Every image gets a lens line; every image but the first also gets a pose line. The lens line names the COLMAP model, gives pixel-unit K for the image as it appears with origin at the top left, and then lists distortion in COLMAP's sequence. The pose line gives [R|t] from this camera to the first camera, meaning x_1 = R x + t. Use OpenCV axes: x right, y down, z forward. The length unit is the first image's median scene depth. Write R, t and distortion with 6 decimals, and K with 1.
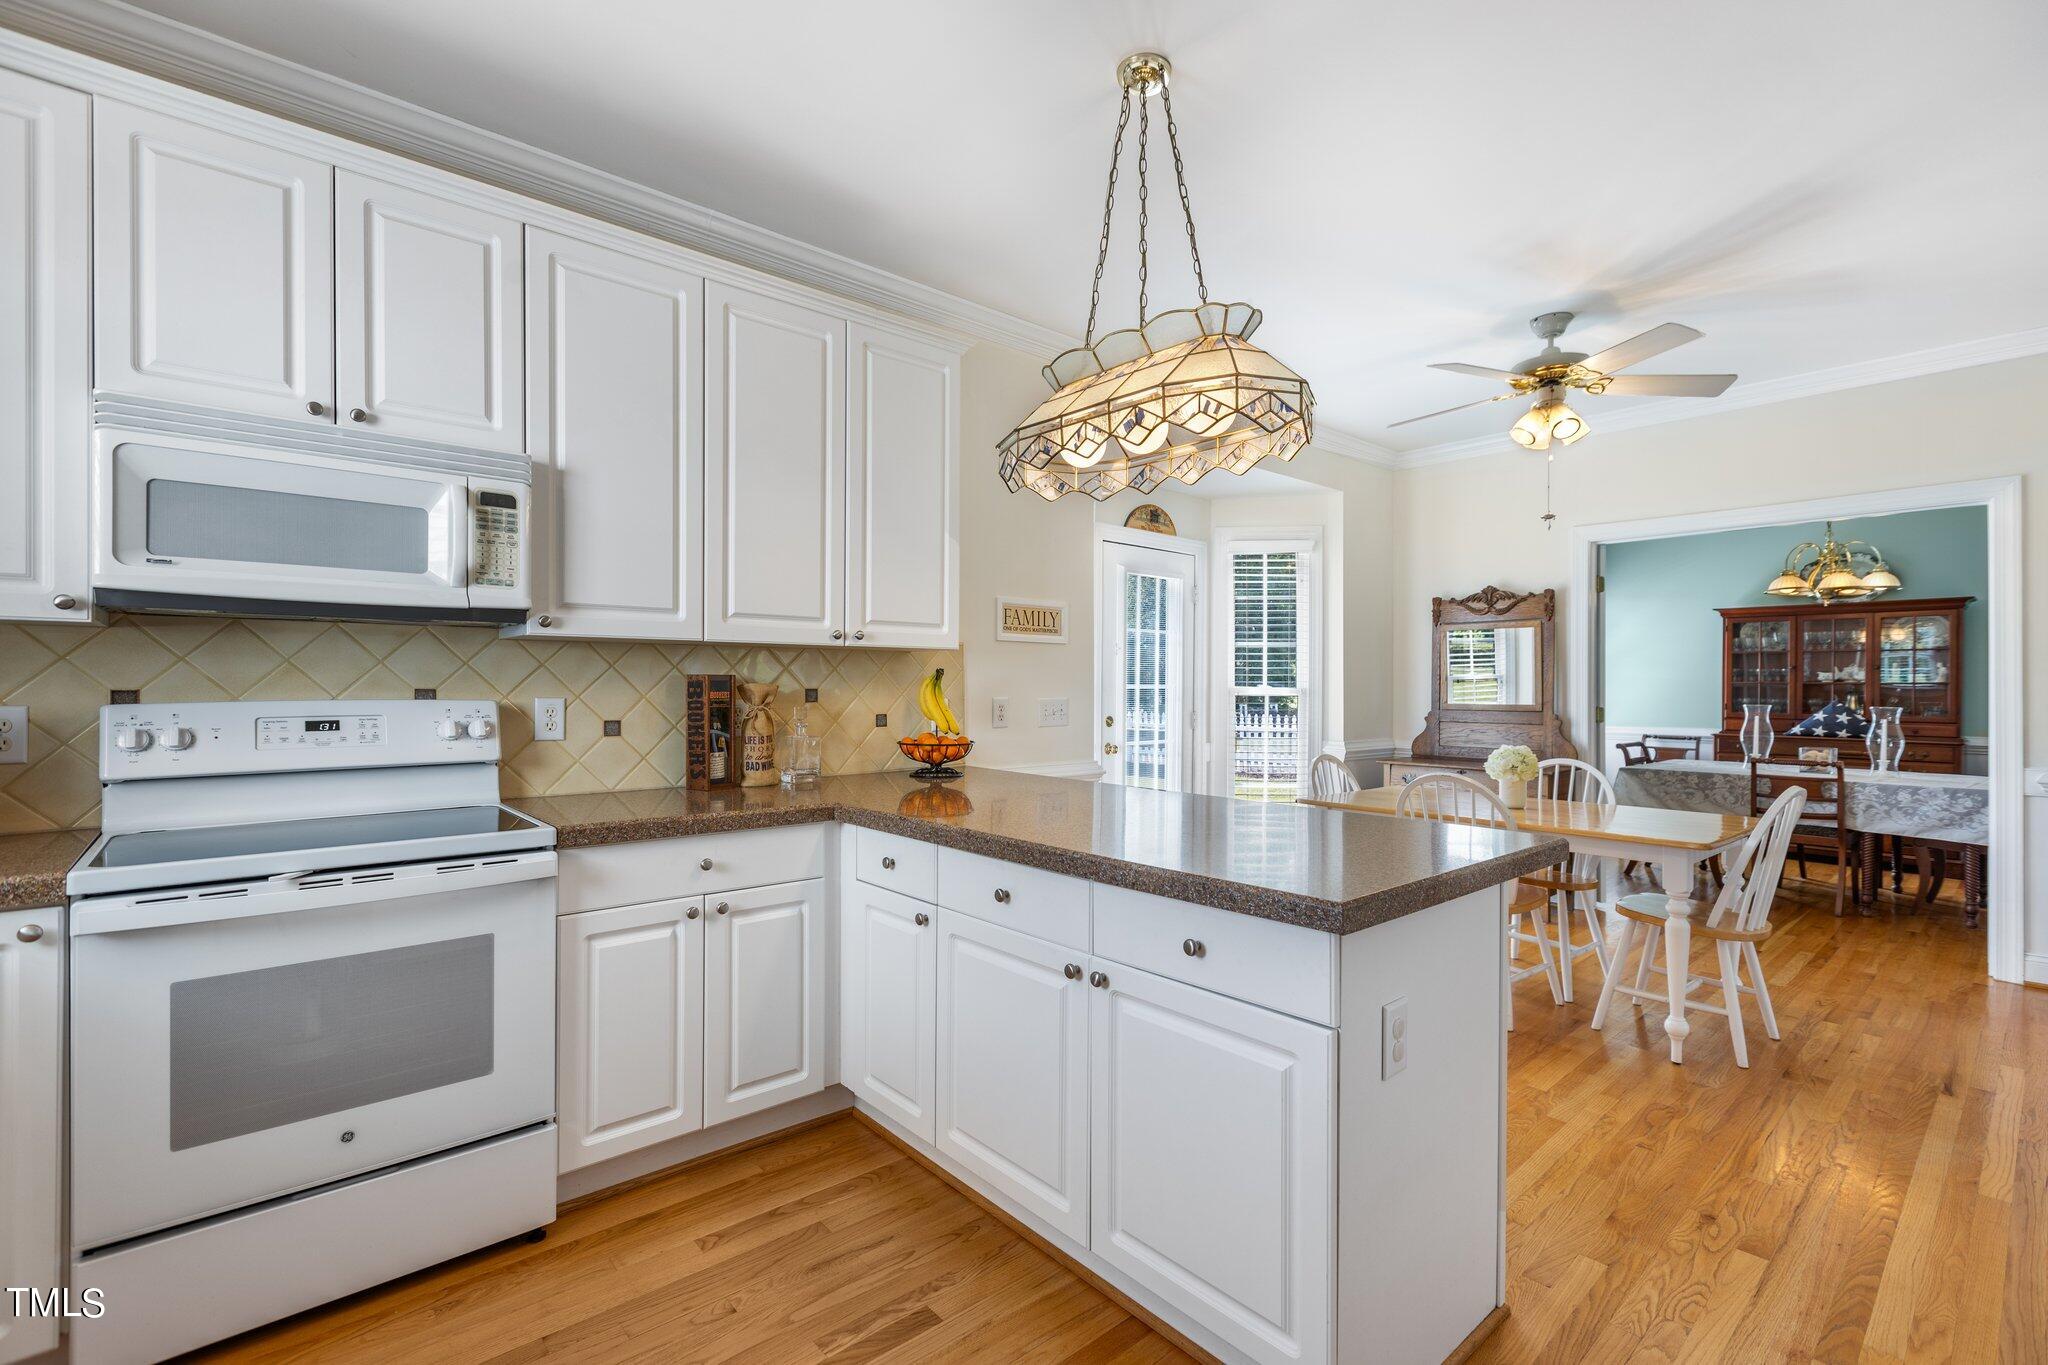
lens RADIAL K [[908.6, 0, 1030.6], [0, 908.6, 686.4], [0, 0, 1]] dist [-0.000288, -0.000179]
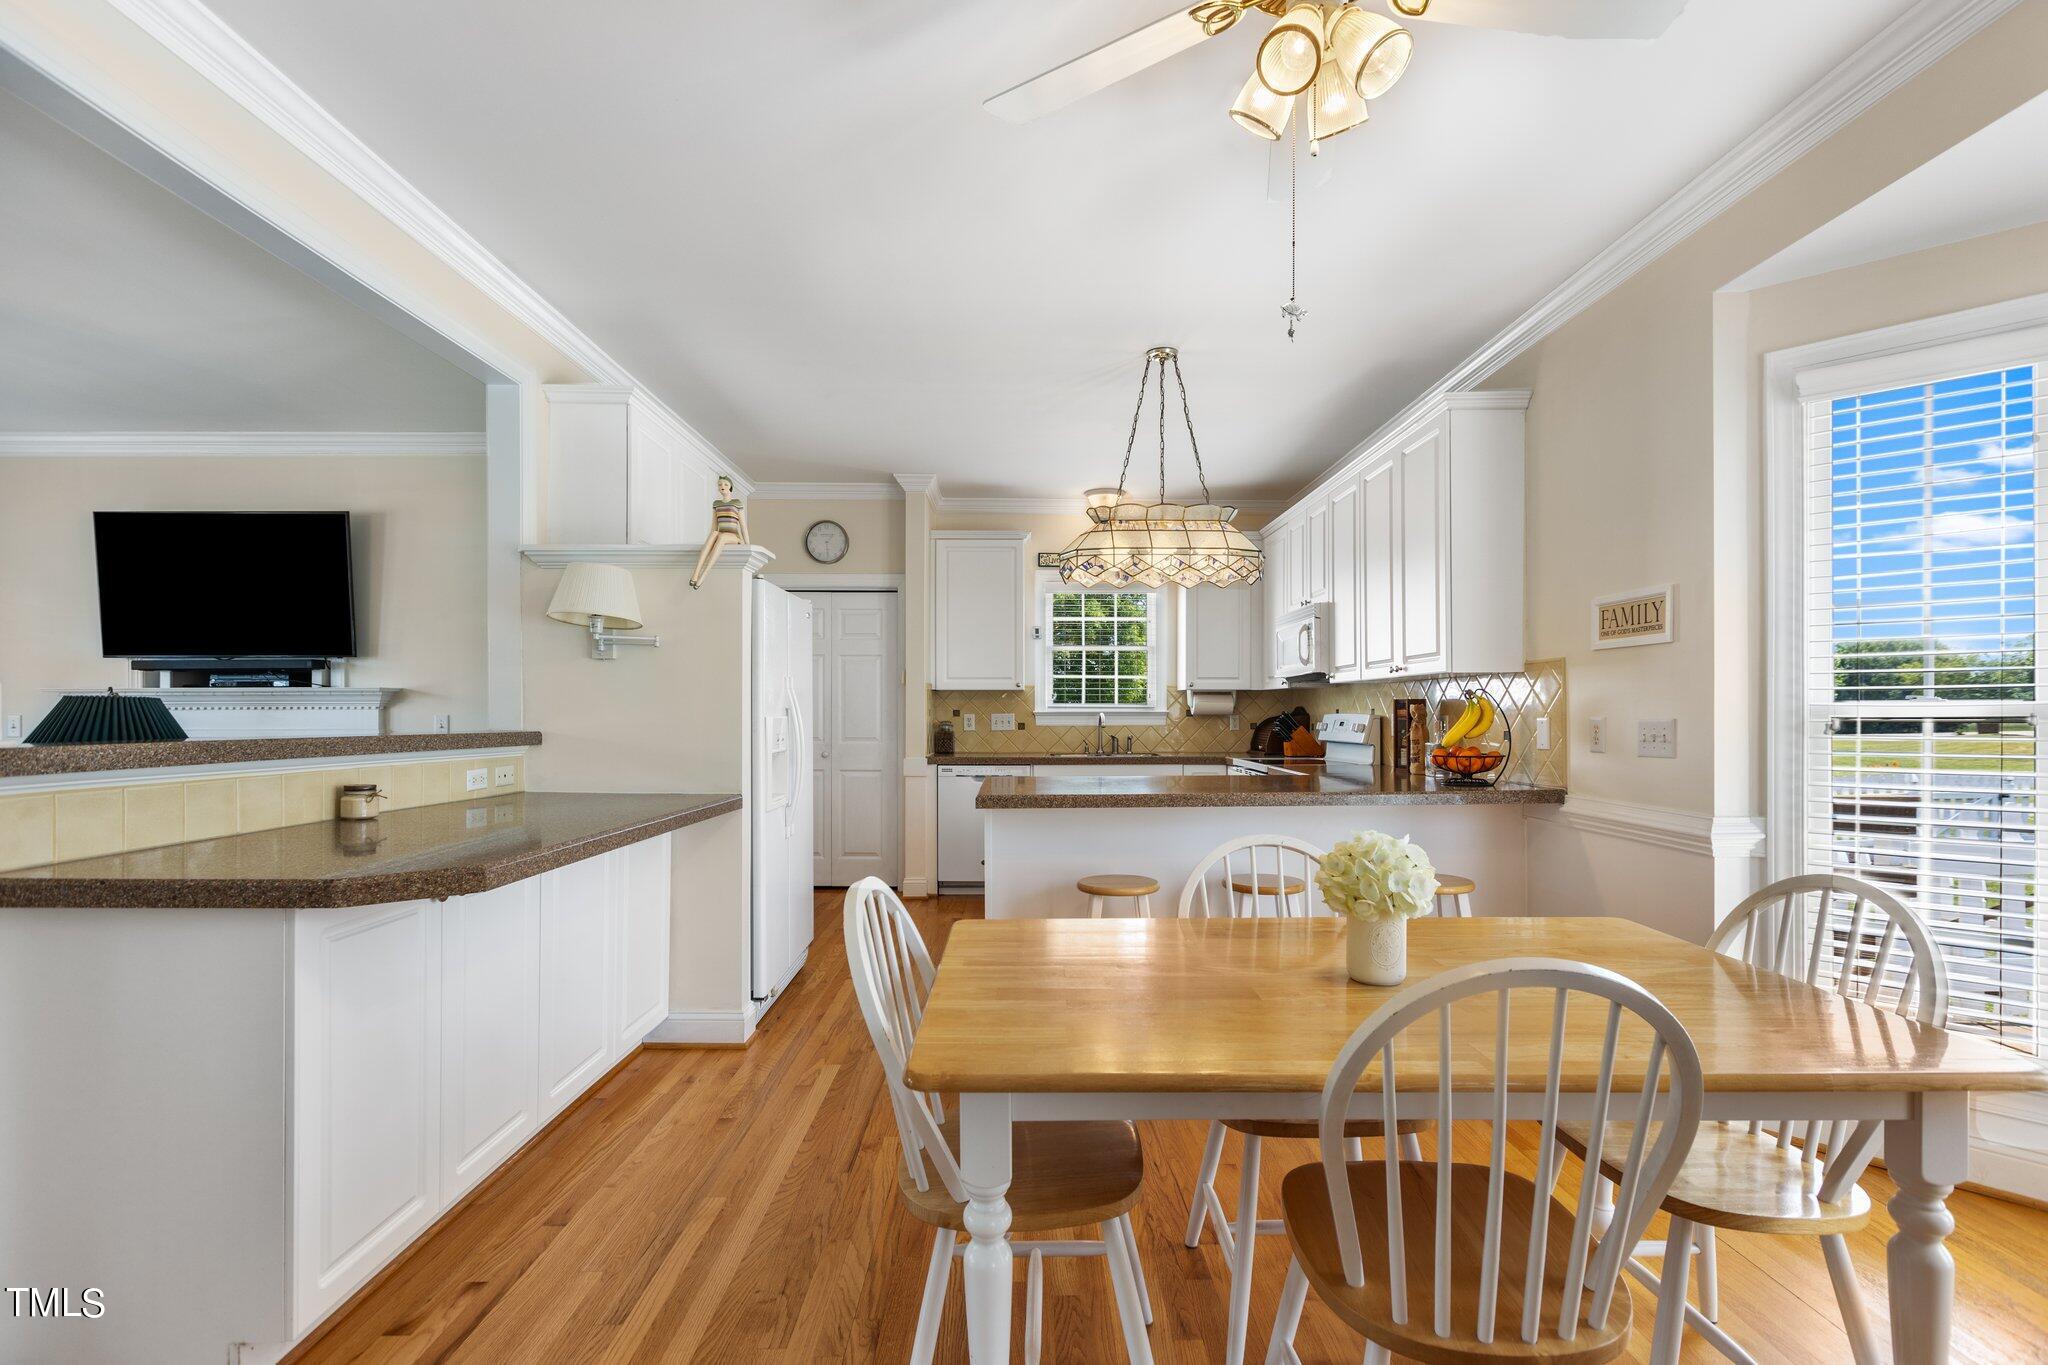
lens RADIAL K [[926.3, 0, 1025.1], [0, 926.3, 714.3], [0, 0, 1]] dist [0.011862, 0.000170]
pose [[-0.660149, -0.000751, -0.751135, 0.659936], [-0.001480, 0.999999, 0.000301, 0.006973], [0.751133, 0.001310, -0.660149, 0.798322]]
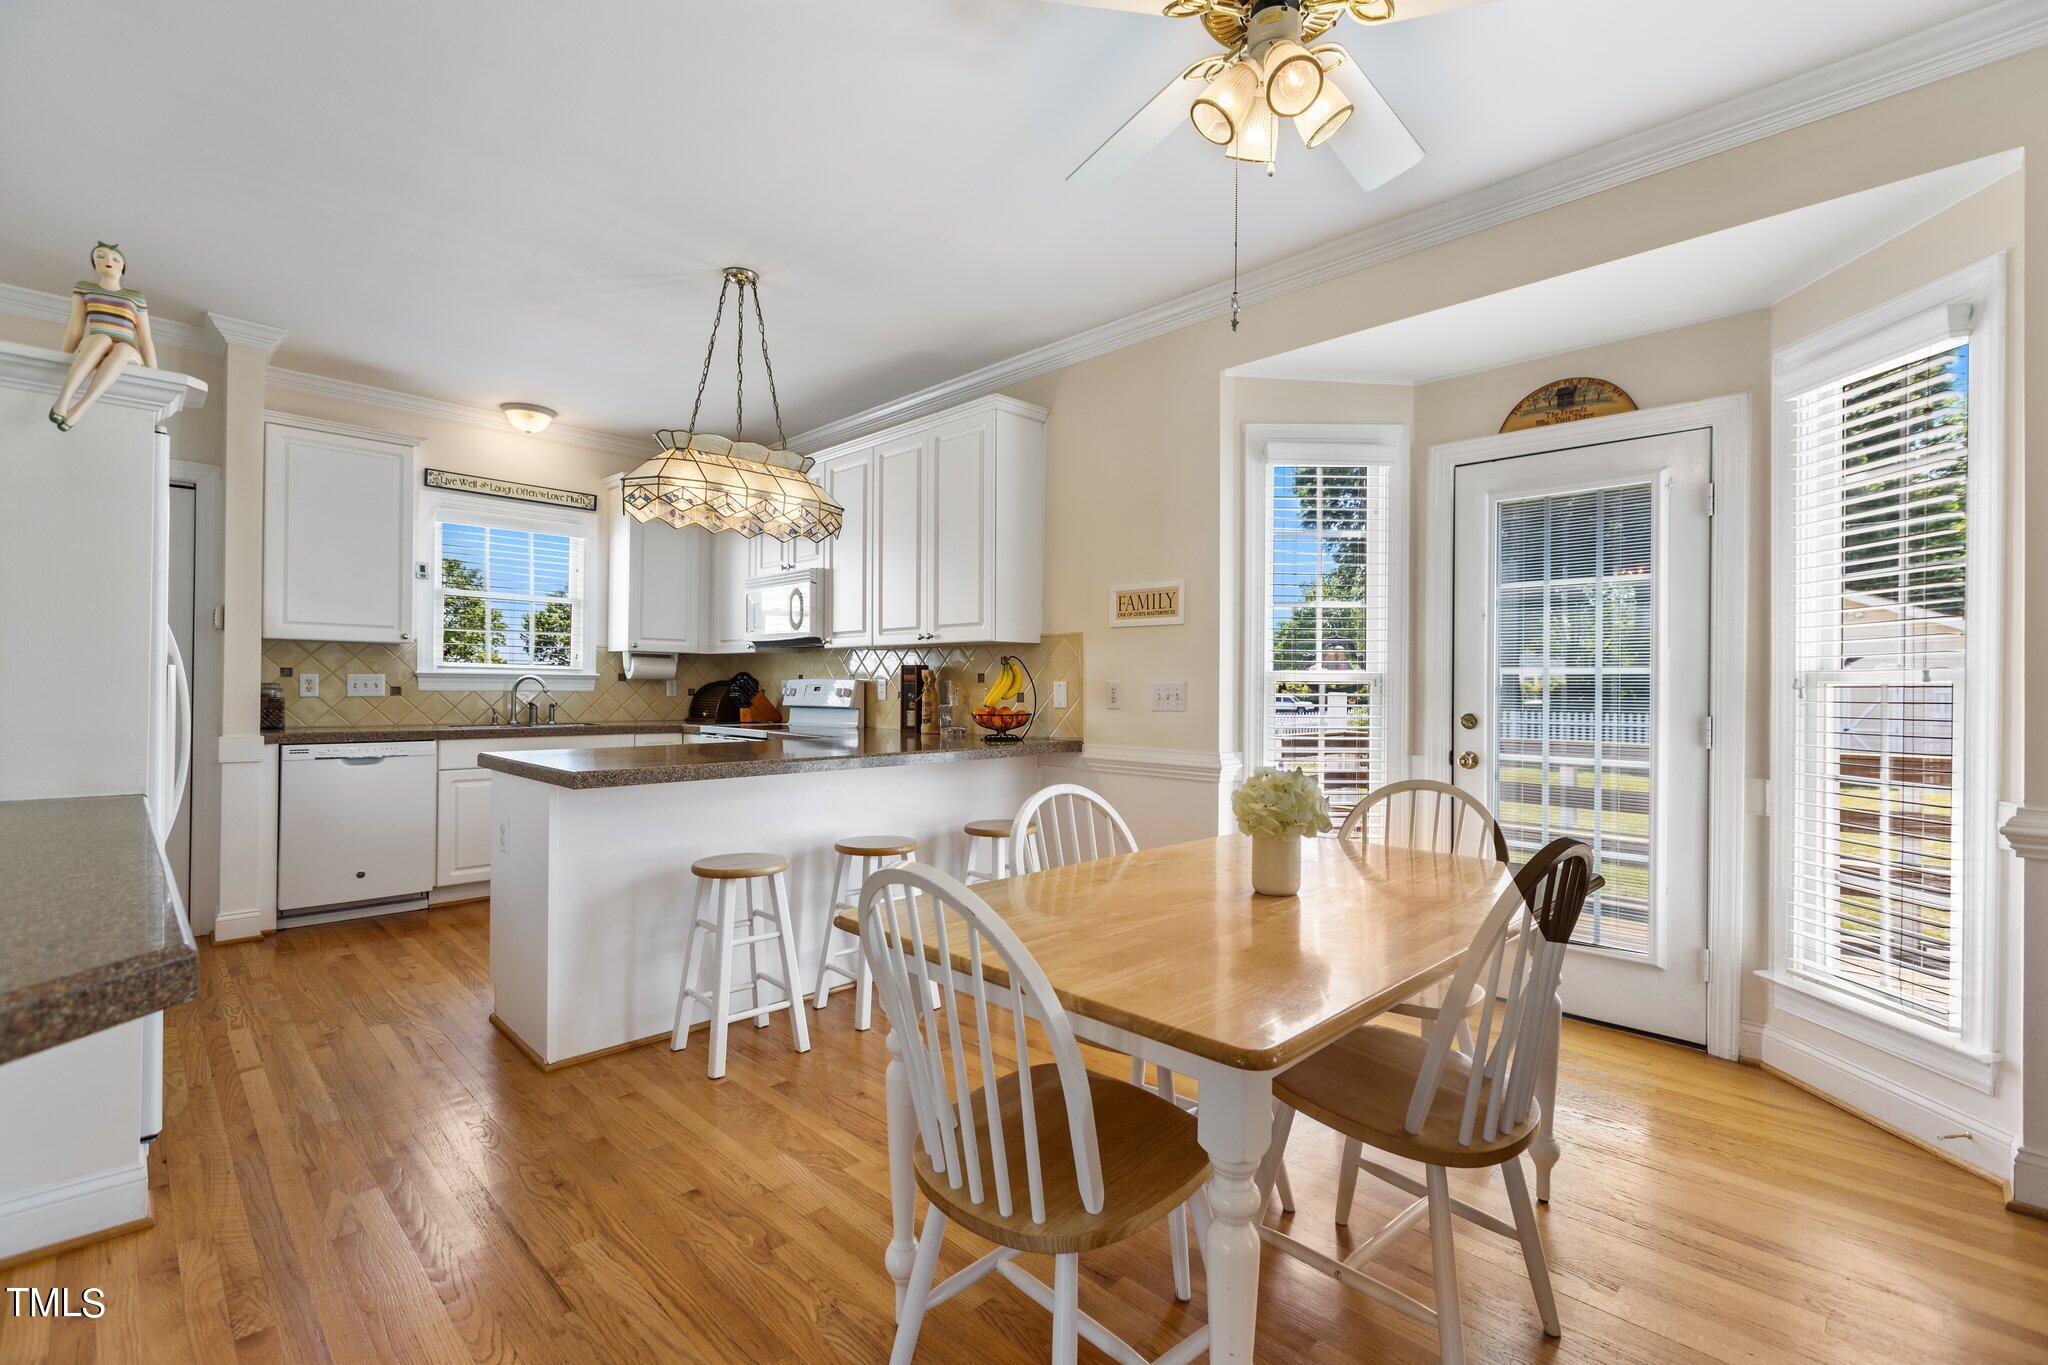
lens RADIAL K [[908.6, 0, 1030.6], [0, 908.6, 686.4], [0, 0, 1]] dist [-0.000288, -0.000179]
pose [[0.063586, -0.004392, -0.997967, 0.697462], [-0.009224, 0.999945, -0.004988, 0.017104], [0.997934, 0.009523, 0.063542, 0.568599]]
